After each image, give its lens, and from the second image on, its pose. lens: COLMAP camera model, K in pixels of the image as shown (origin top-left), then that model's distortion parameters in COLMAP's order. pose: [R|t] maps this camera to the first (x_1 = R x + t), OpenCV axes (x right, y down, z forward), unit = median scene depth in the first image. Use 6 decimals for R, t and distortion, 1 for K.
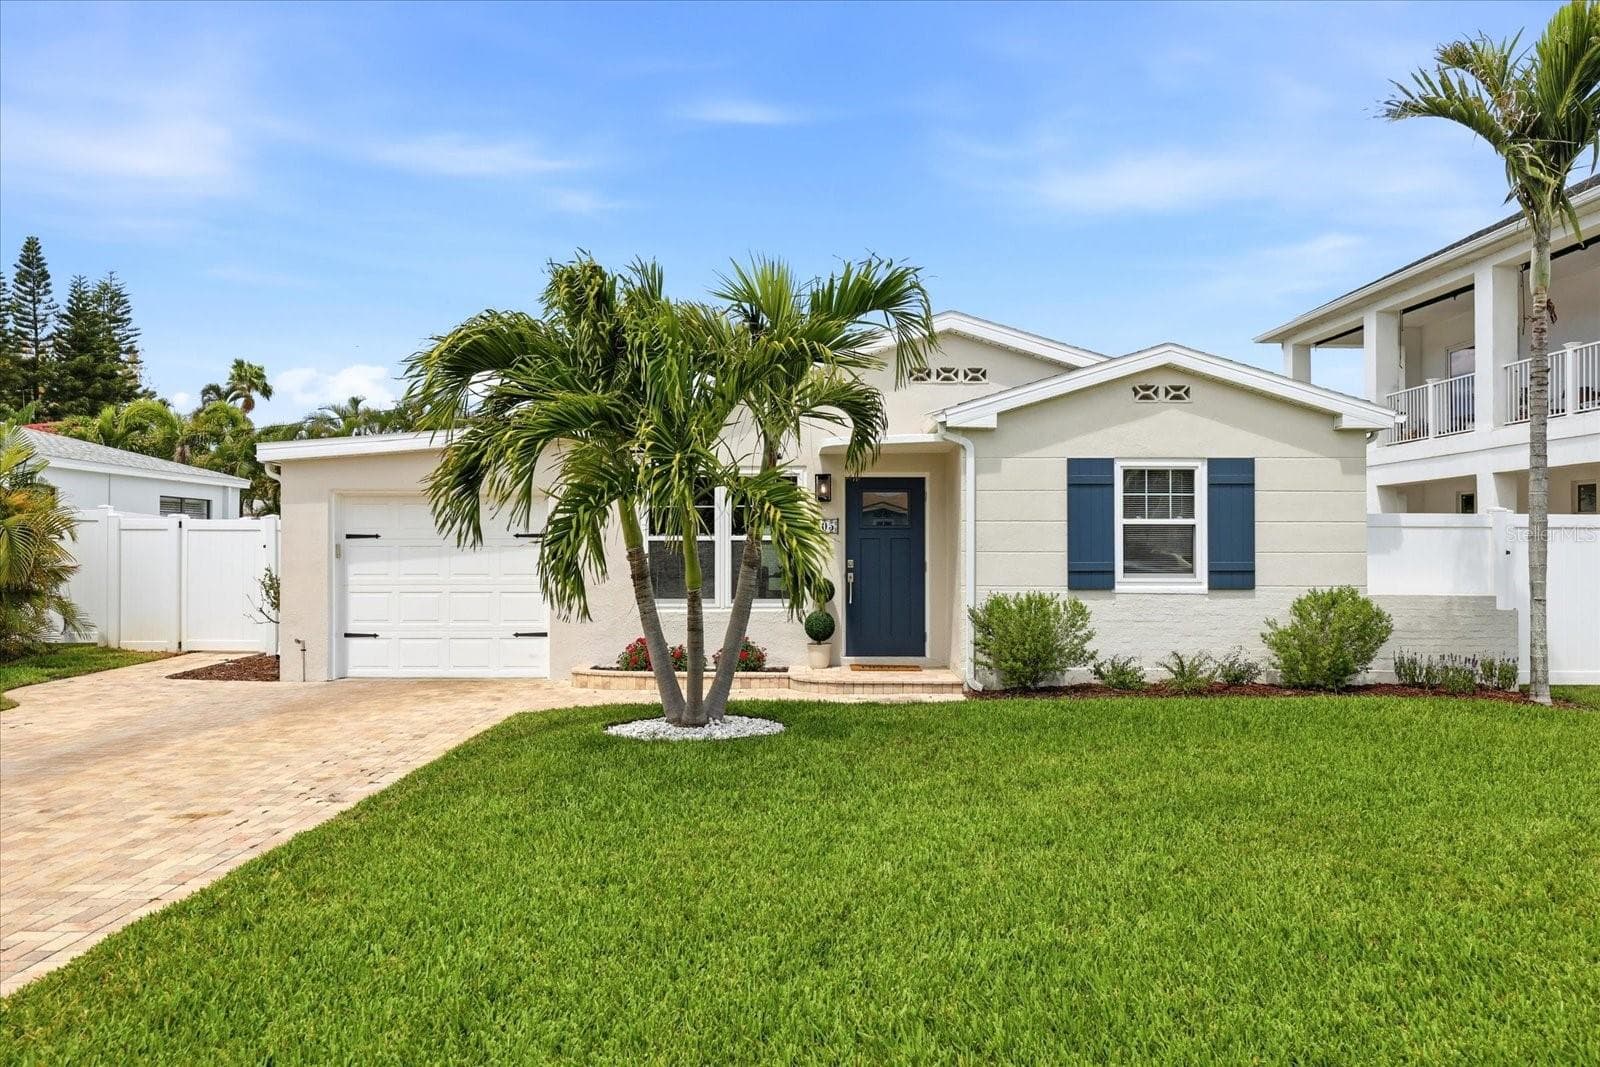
lens RADIAL K [[1098.7, 0, 800.0], [0, 1098.7, 533.5], [0, 0, 1]] dist [0.002914, 0.001665]
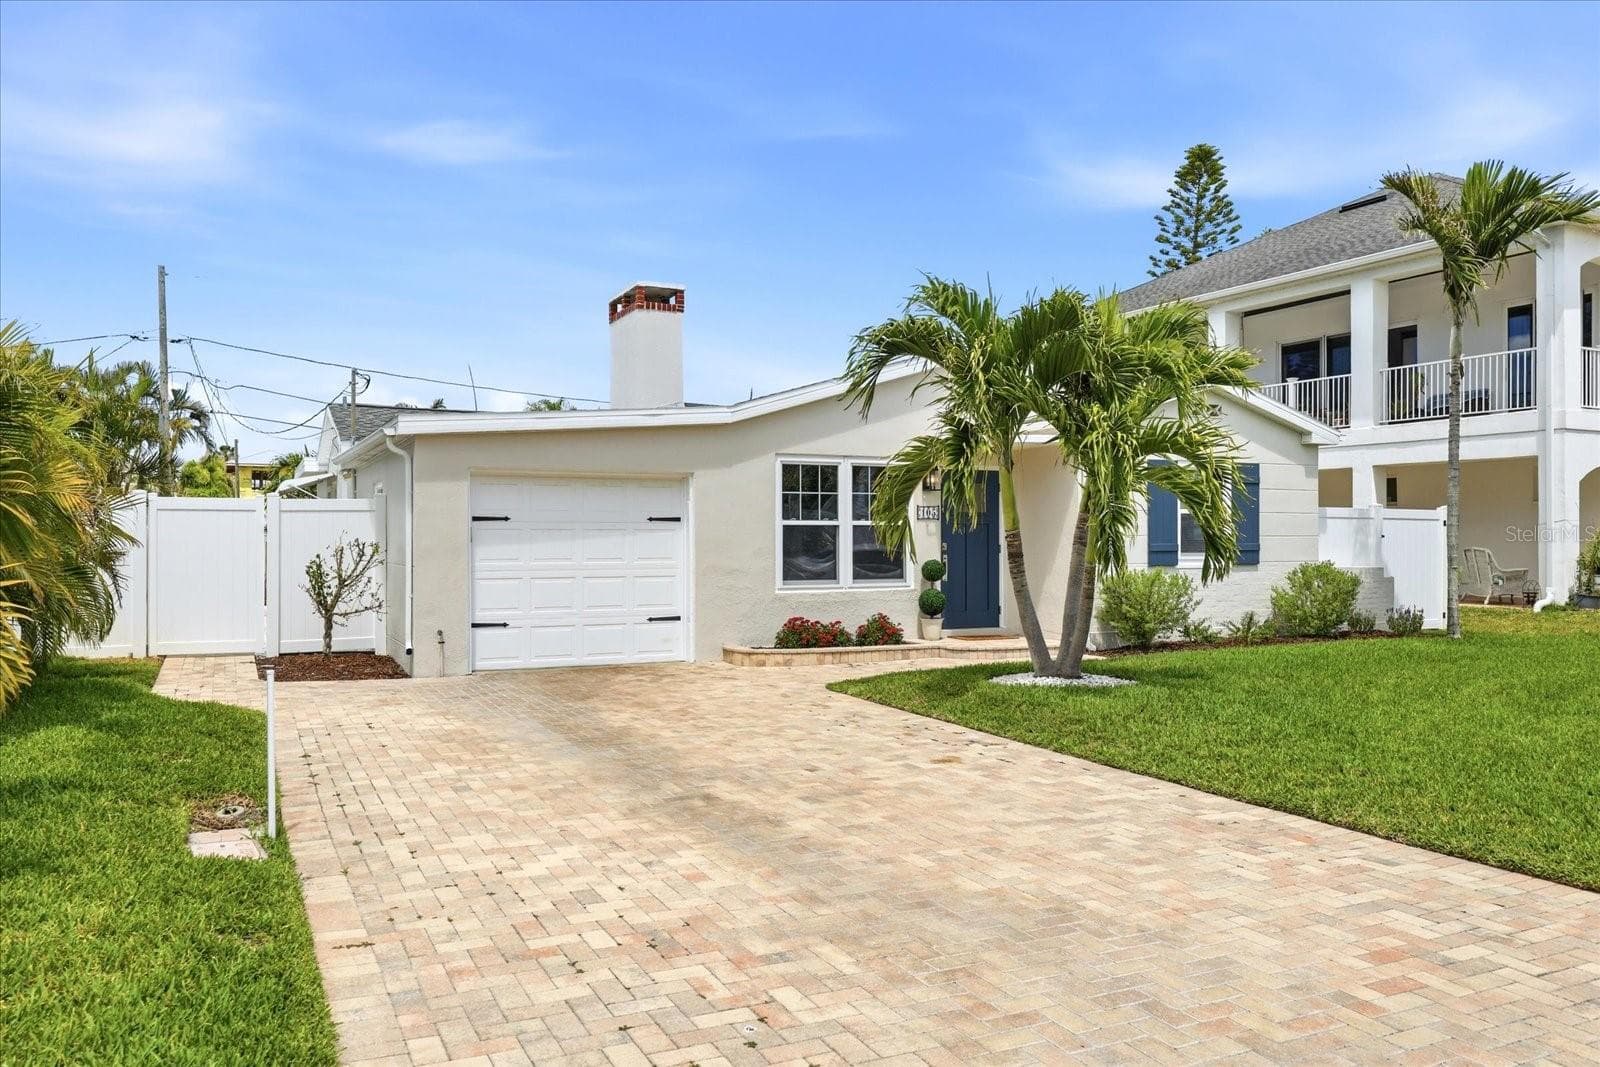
lens RADIAL K [[1192.2, 0, 800.0], [0, 1192.2, 533.5], [0, 0, 1]] dist [-0.018762, -0.002920]
pose [[0.899545, 0.001827, 0.436824, -0.689613], [-0.006166, 0.999945, 0.008515, 0.005611], [-0.436784, -0.010353, 0.899507, -0.026603]]
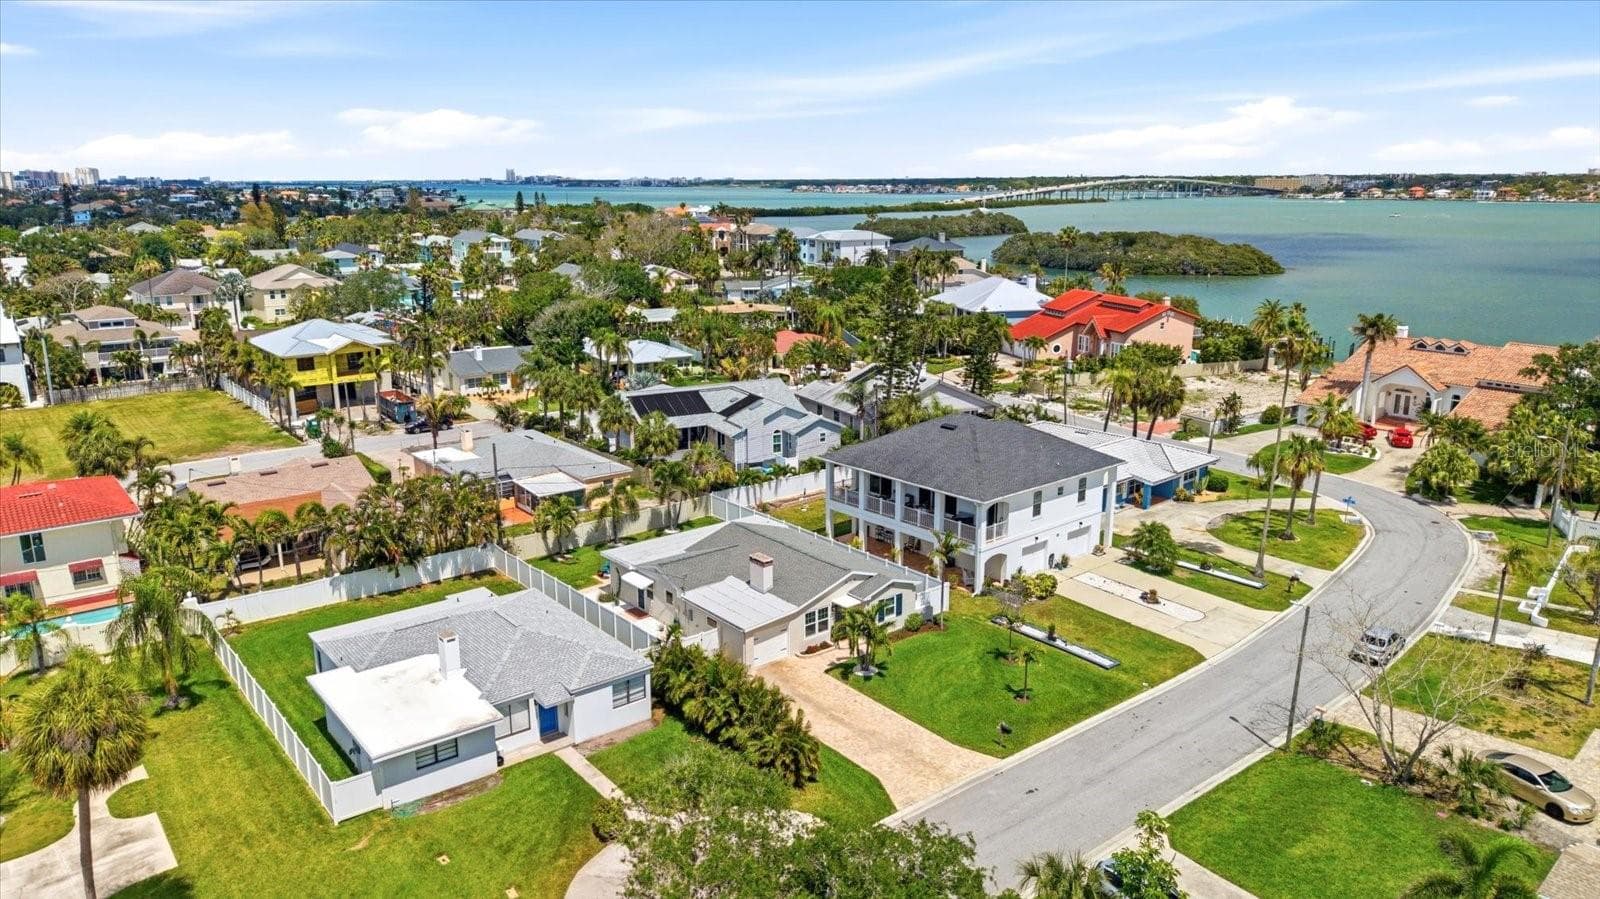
lens RADIAL K [[1074.9, 0, 800.0], [0, 1074.9, 449.5], [0, 0, 1]] dist [0.001155, 0.000051]
pose [[0.773336, -0.150485, 0.615878, -3.374788], [-0.009630, 0.968522, 0.248742, -2.199409], [-0.633923, -0.198292, 0.747544, -2.737035]]
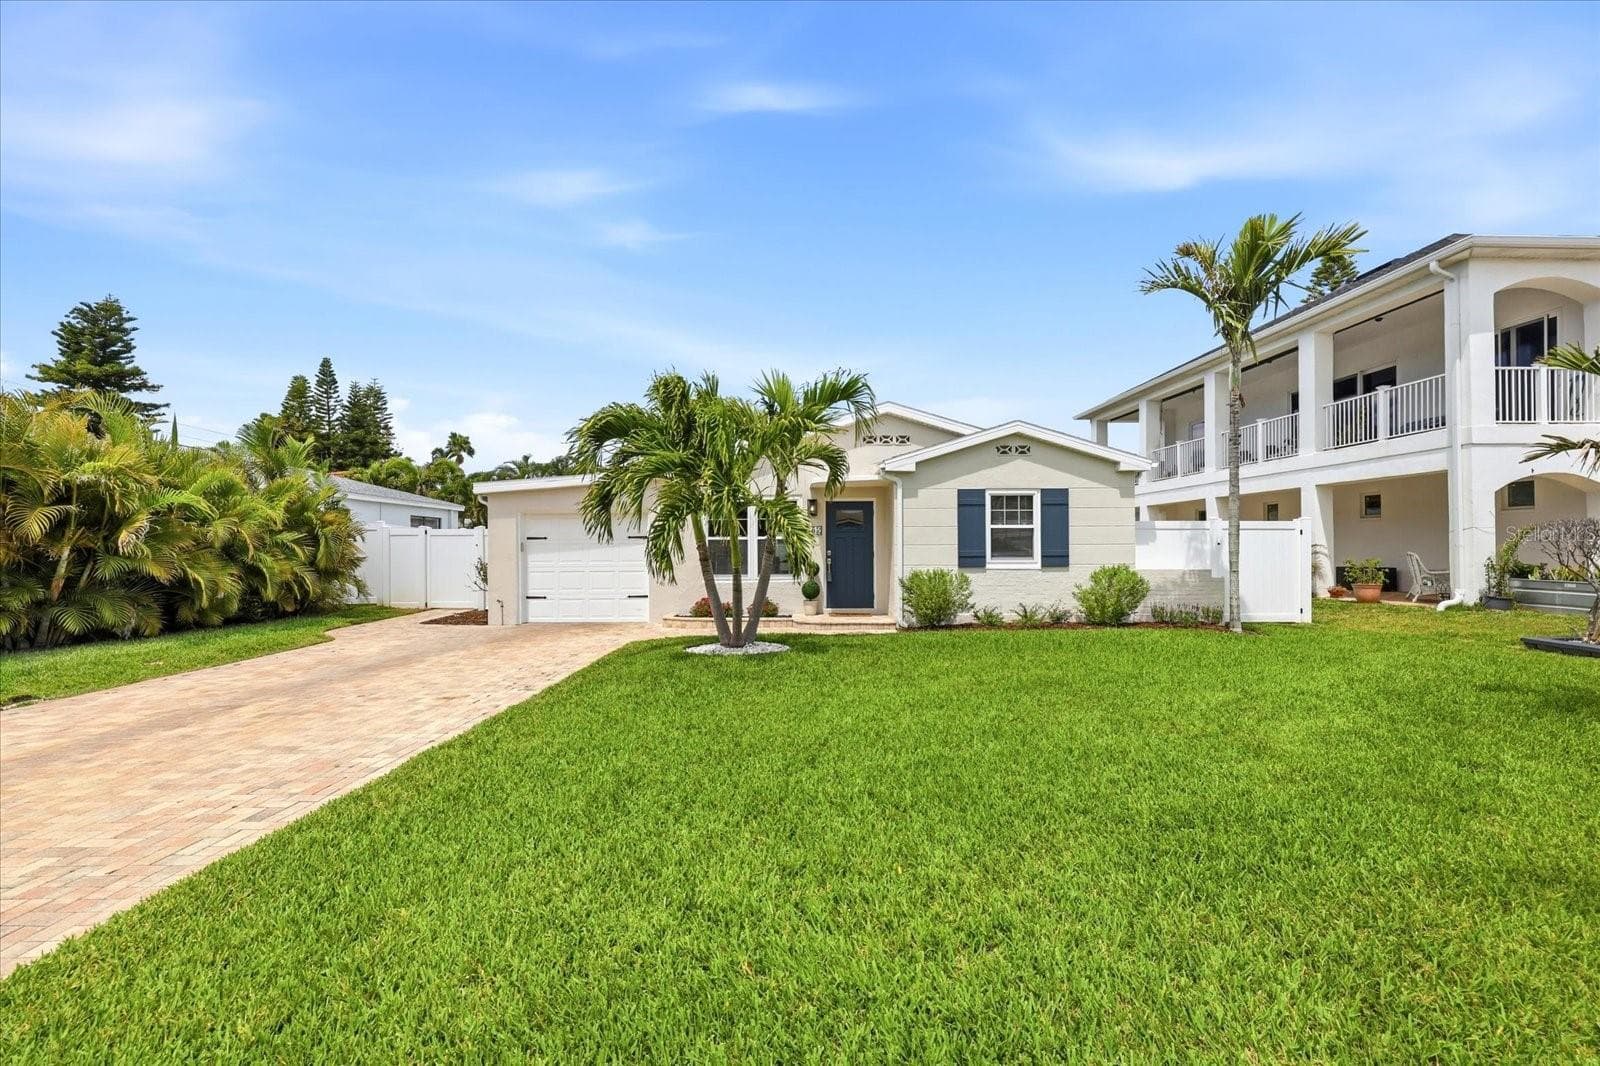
lens RADIAL K [[677.8, 0, 802.8], [0, 677.8, 539.2], [0, 0, 1]] dist [-0.000387, -0.000116]
pose [[0.999968, -0.005500, 0.005893, 0.000130], [0.005491, 0.999984, 0.001534, 0.005212], [-0.005902, -0.001501, 0.999981, -0.035660]]
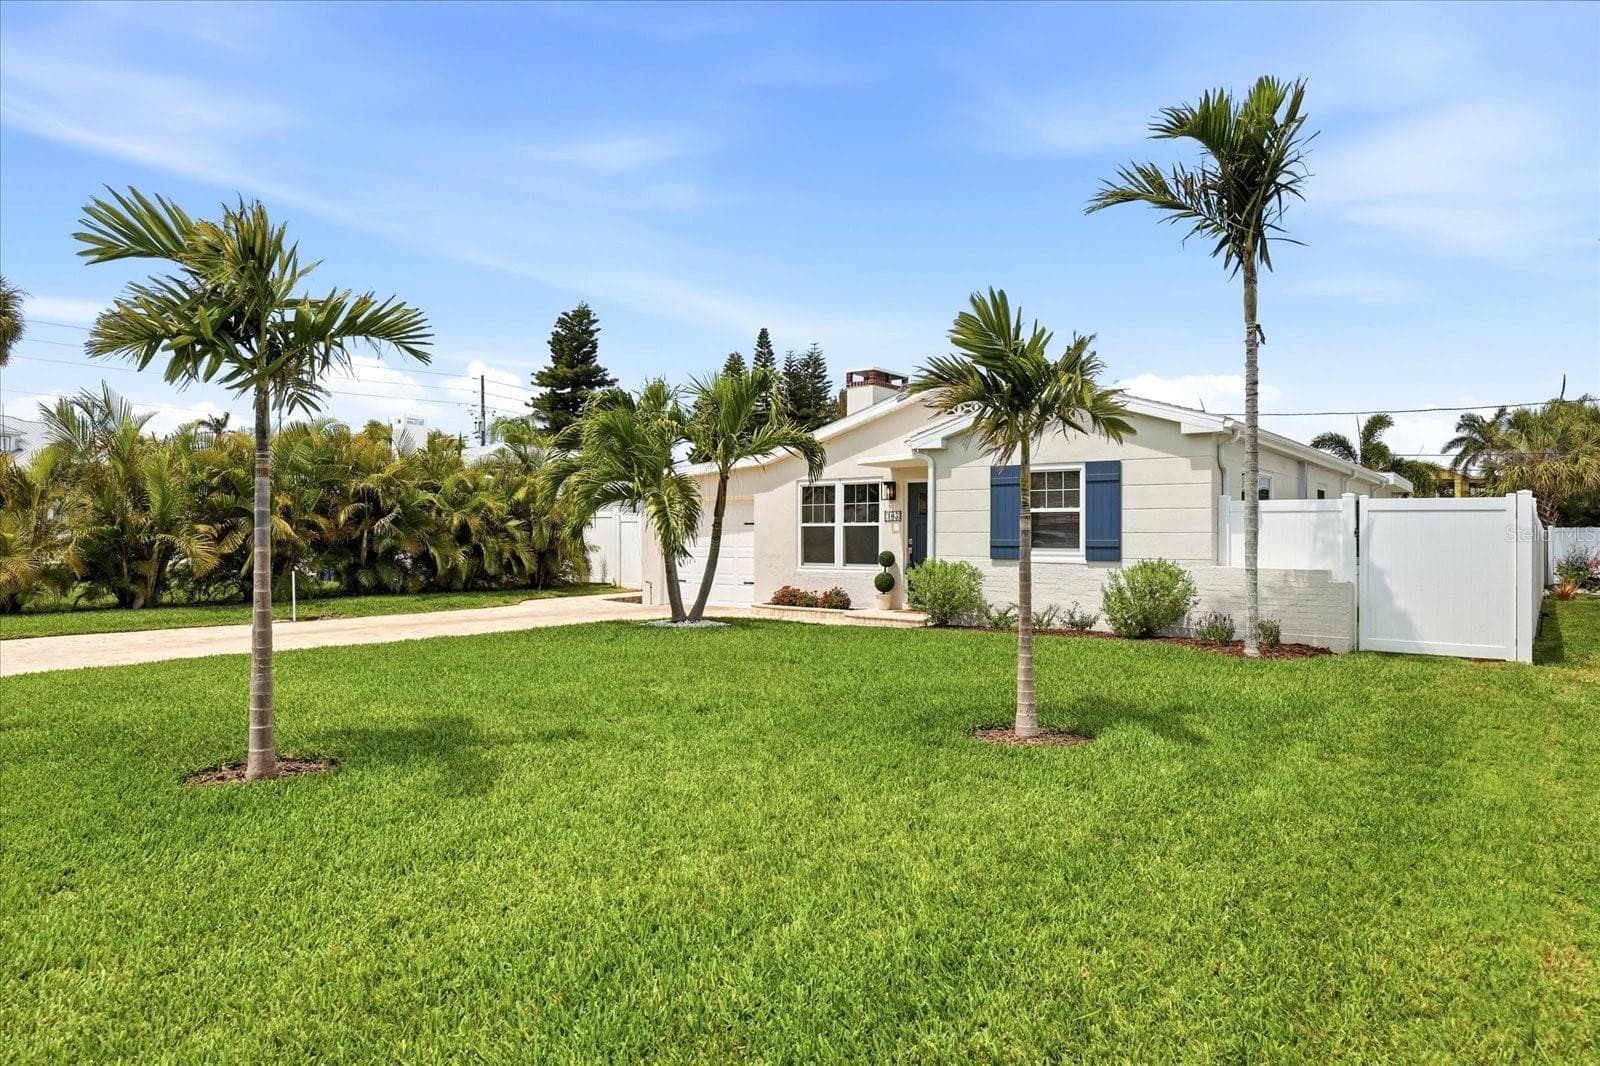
lens RADIAL K [[981.9, 0, 800.0], [0, 981.9, 533.0], [0, 0, 1]] dist [-0.000599, 0.000127]
pose [[0.792417, -0.000321, -0.609979, 0.824749], [0.004367, 0.999977, 0.005147, 0.009939], [0.609964, -0.006742, 0.792401, -0.155975]]
